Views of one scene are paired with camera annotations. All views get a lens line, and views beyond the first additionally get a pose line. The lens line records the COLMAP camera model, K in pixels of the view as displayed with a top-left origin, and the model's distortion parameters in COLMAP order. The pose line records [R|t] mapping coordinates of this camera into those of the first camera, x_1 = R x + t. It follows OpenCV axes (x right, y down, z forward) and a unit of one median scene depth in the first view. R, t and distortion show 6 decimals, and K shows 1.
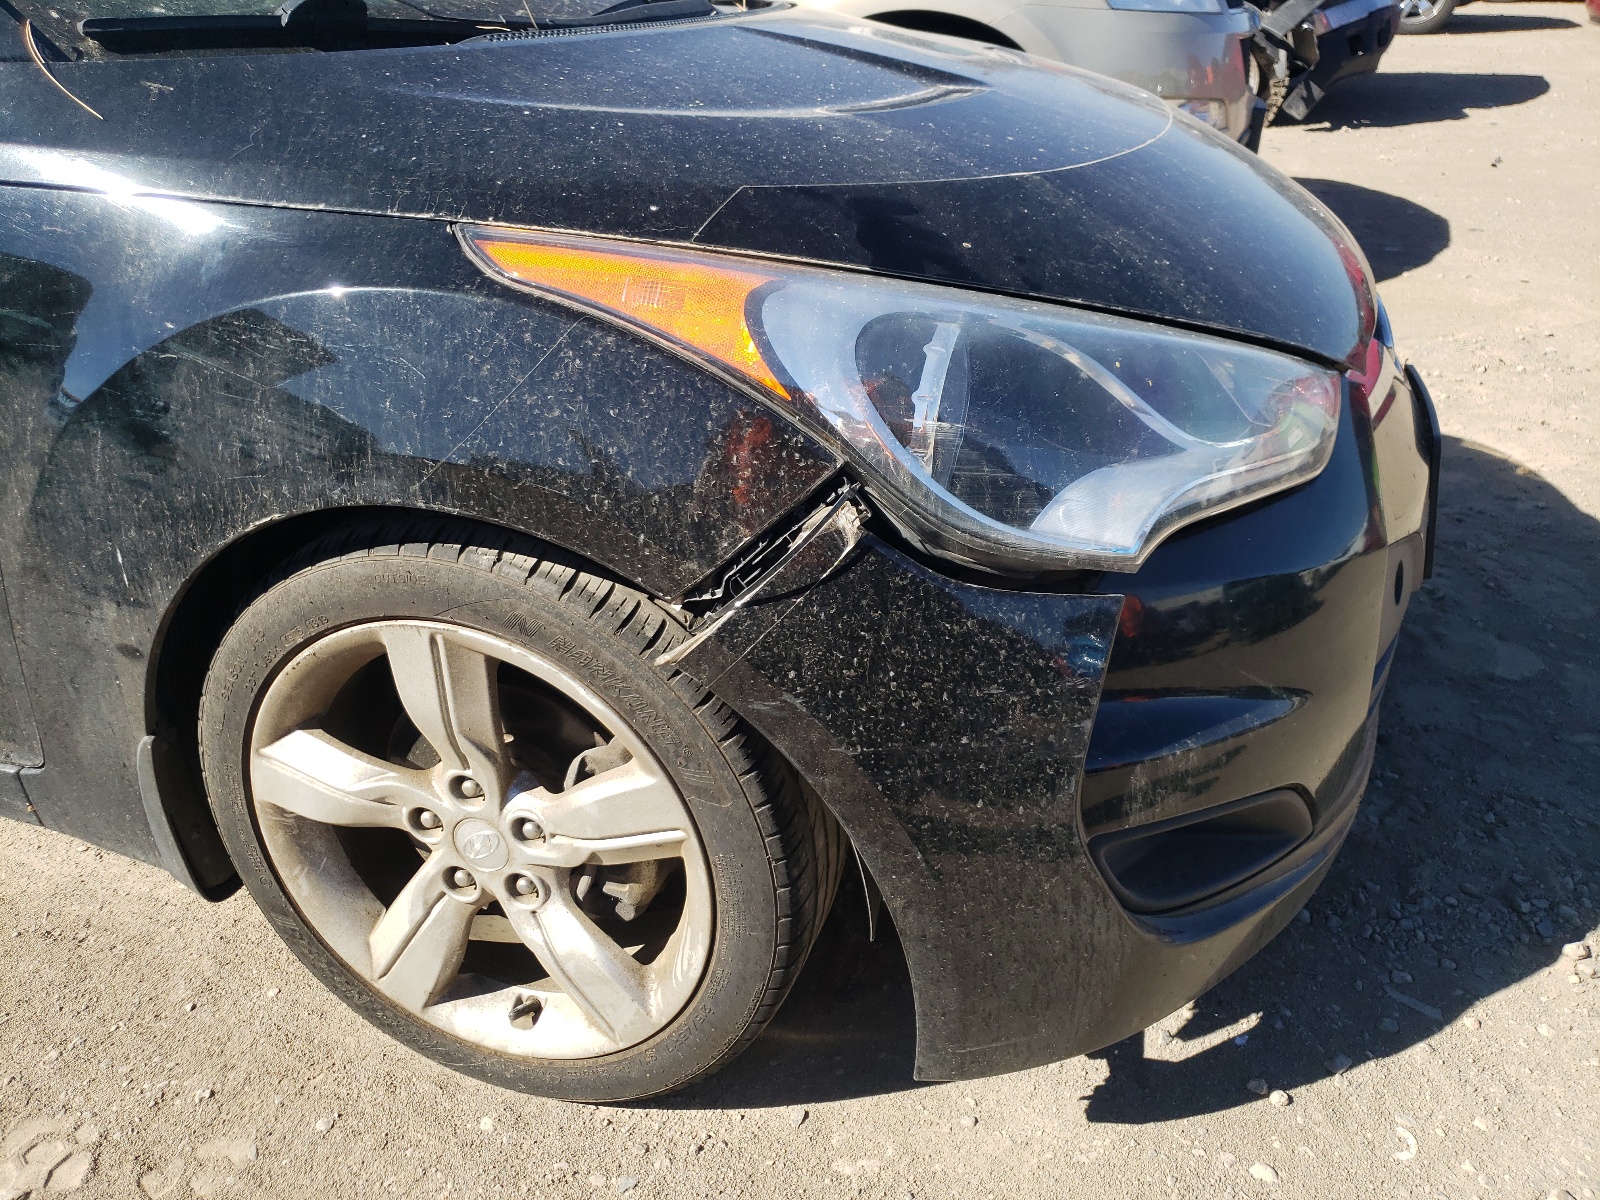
lens RADIAL K [[1218.4, 0, 798.6], [0, 1218.4, 612.0], [0, 0, 1]] dist [0.013245, 0.004868]
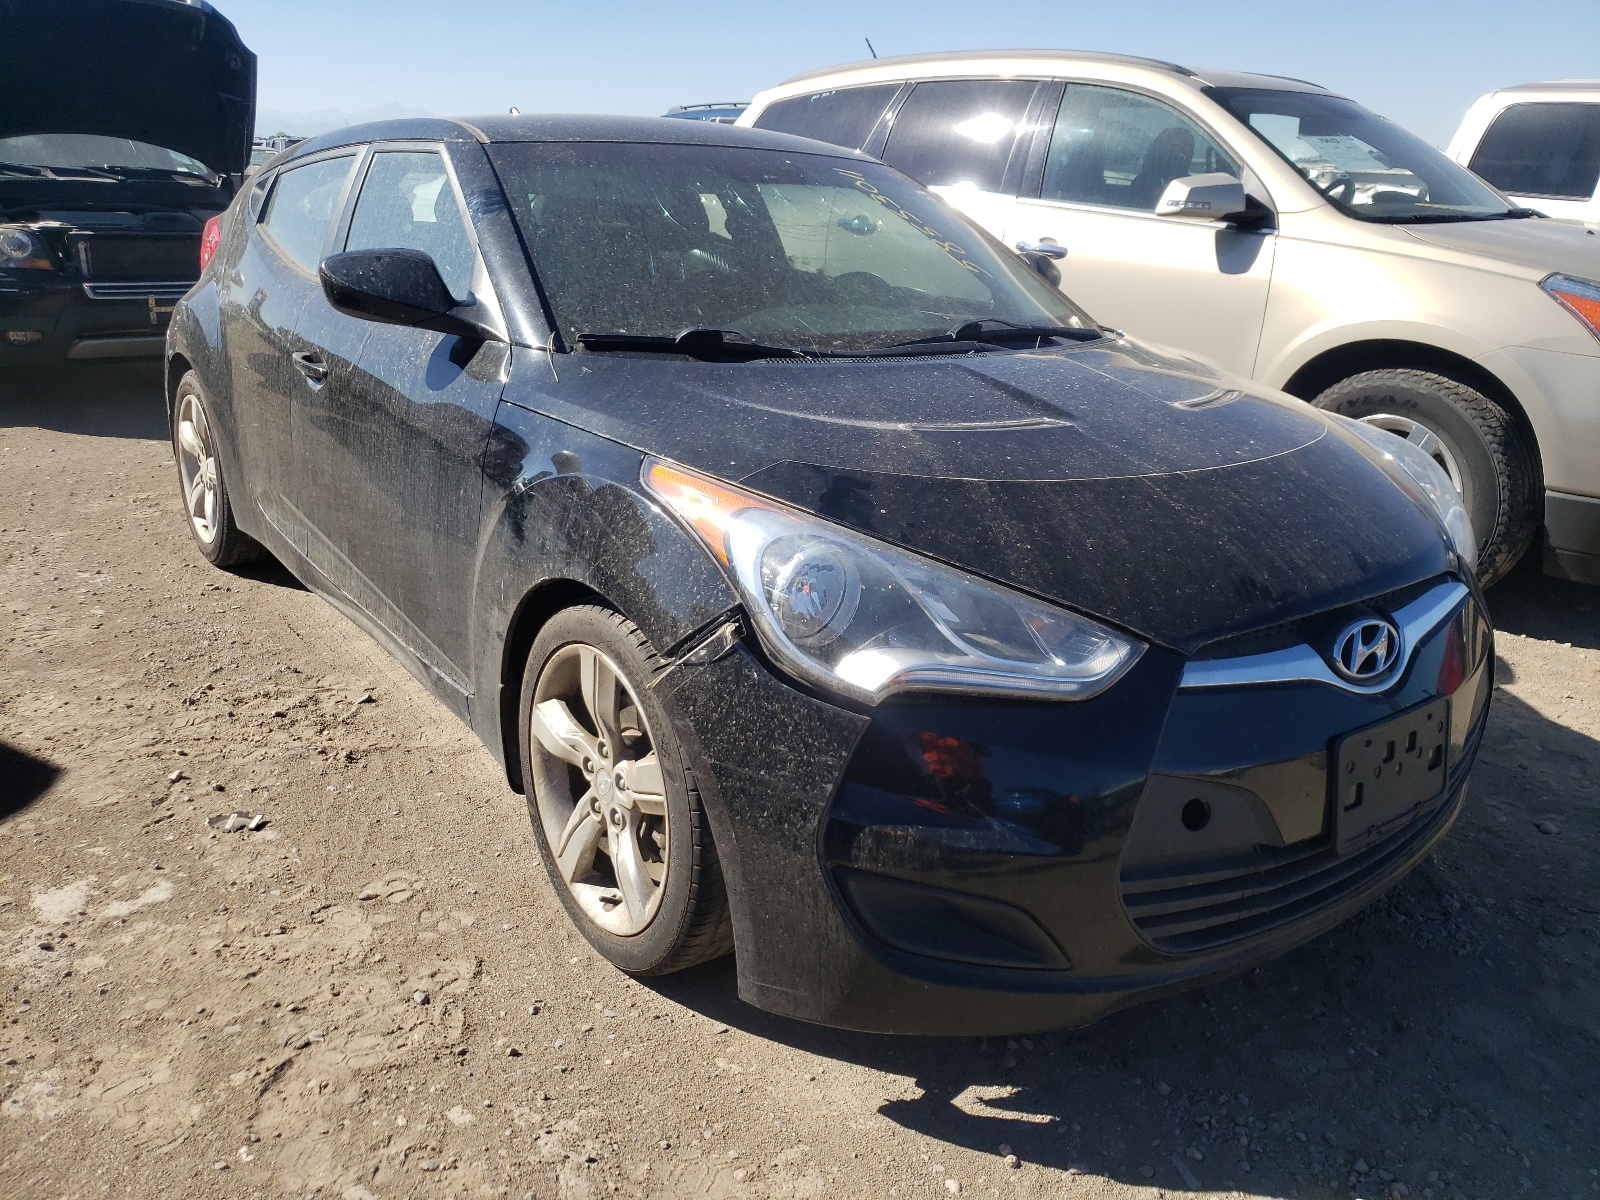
lens RADIAL K [[1218.4, 0, 804.1], [0, 1218.4, 595.1], [0, 0, 1]] dist [0.013245, 0.004868]
pose [[0.819479, 0.205171, -0.535125, 0.867399], [-0.299278, 0.949499, -0.094262, 0.009169], [0.488761, 0.237397, 0.839497, -0.399128]]
